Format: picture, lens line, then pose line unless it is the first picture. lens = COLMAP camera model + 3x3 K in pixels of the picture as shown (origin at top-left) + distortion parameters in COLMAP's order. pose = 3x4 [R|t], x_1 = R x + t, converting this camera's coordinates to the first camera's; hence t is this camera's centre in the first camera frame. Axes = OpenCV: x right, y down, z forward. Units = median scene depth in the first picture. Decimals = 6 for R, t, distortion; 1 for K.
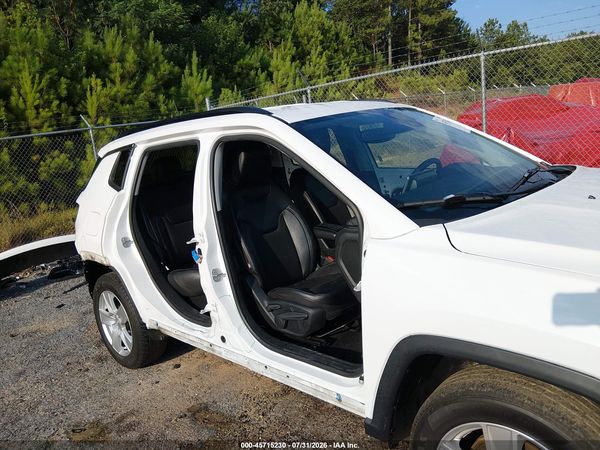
lens RADIAL K [[459.0, 0, 300.8], [0, 459.0, 226.1], [0, 0, 1]] dist [0.061910, -0.104604]
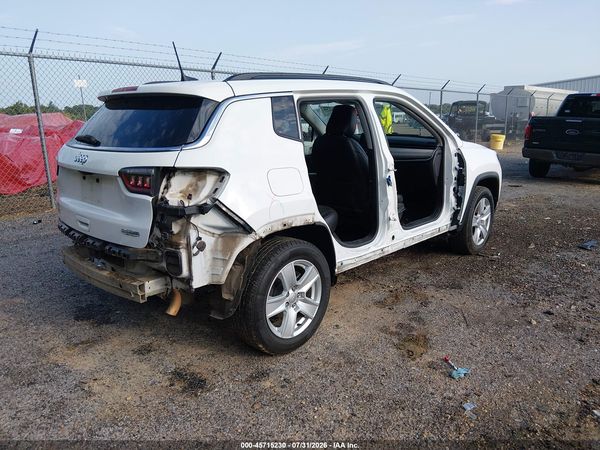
lens RADIAL K [[459.0, 0, 304.6], [0, 459.0, 225.7], [0, 0, 1]] dist [0.061910, -0.104604]
pose [[-0.002575, -0.119550, 0.992825, -0.344737], [0.216559, 0.969201, 0.117267, -0.004841], [-0.976266, 0.215307, 0.023394, 0.263553]]
